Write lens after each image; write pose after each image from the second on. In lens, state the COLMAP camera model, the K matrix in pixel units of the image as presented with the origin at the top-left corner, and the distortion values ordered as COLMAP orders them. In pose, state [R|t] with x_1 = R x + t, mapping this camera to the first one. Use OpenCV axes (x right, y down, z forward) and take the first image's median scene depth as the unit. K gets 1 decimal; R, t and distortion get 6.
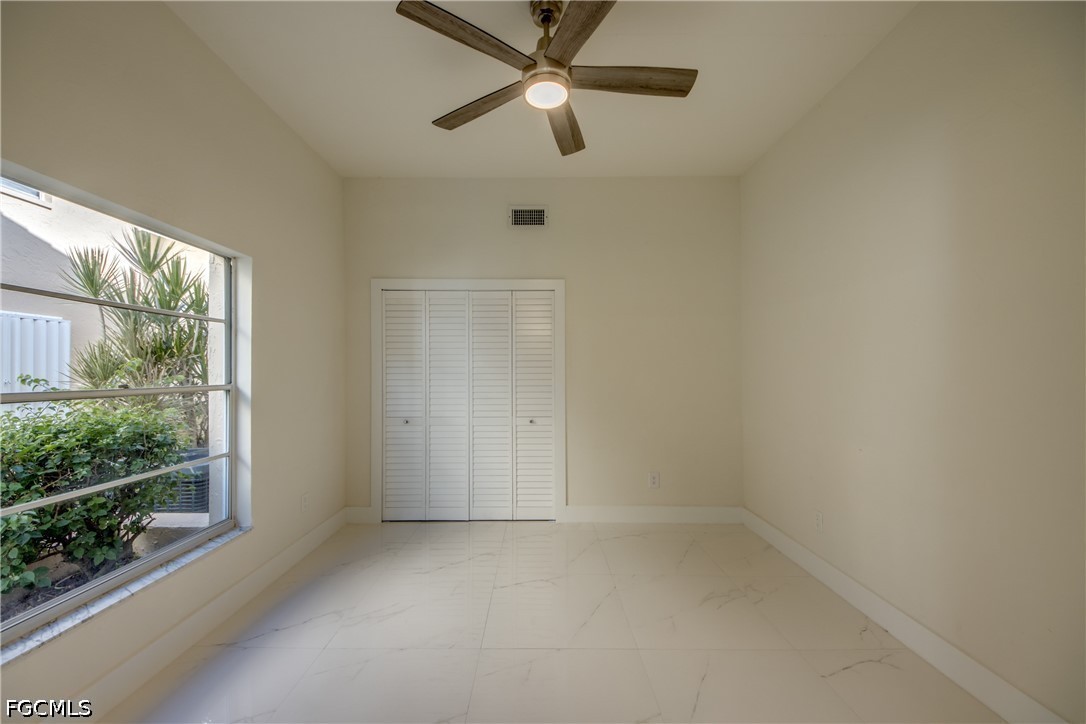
lens RADIAL K [[430.4, 0, 546.7], [0, 430.4, 365.4], [0, 0, 1]] dist [-0.001861, -0.000604]
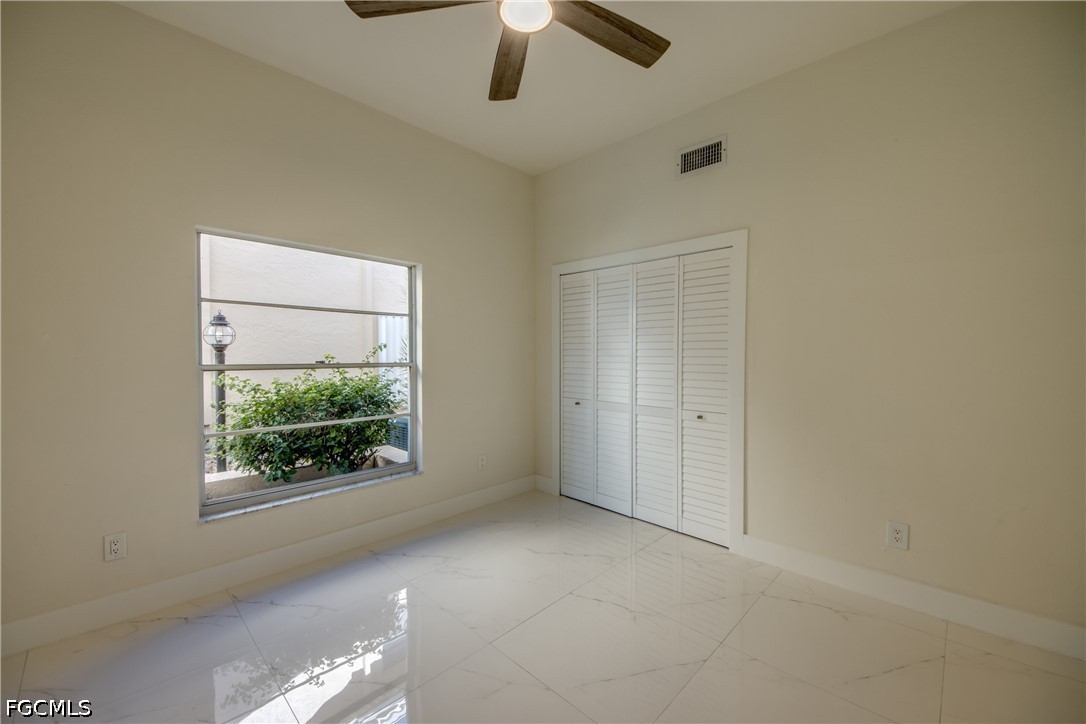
lens RADIAL K [[420.9, 0, 550.5], [0, 420.9, 363.3], [0, 0, 1]] dist [0.001024, 0.000001]
pose [[0.702506, 0.022335, -0.711328, 0.331560], [0.005300, 0.999316, 0.036611, 0.000681], [0.711658, -0.029489, 0.701907, 0.263451]]
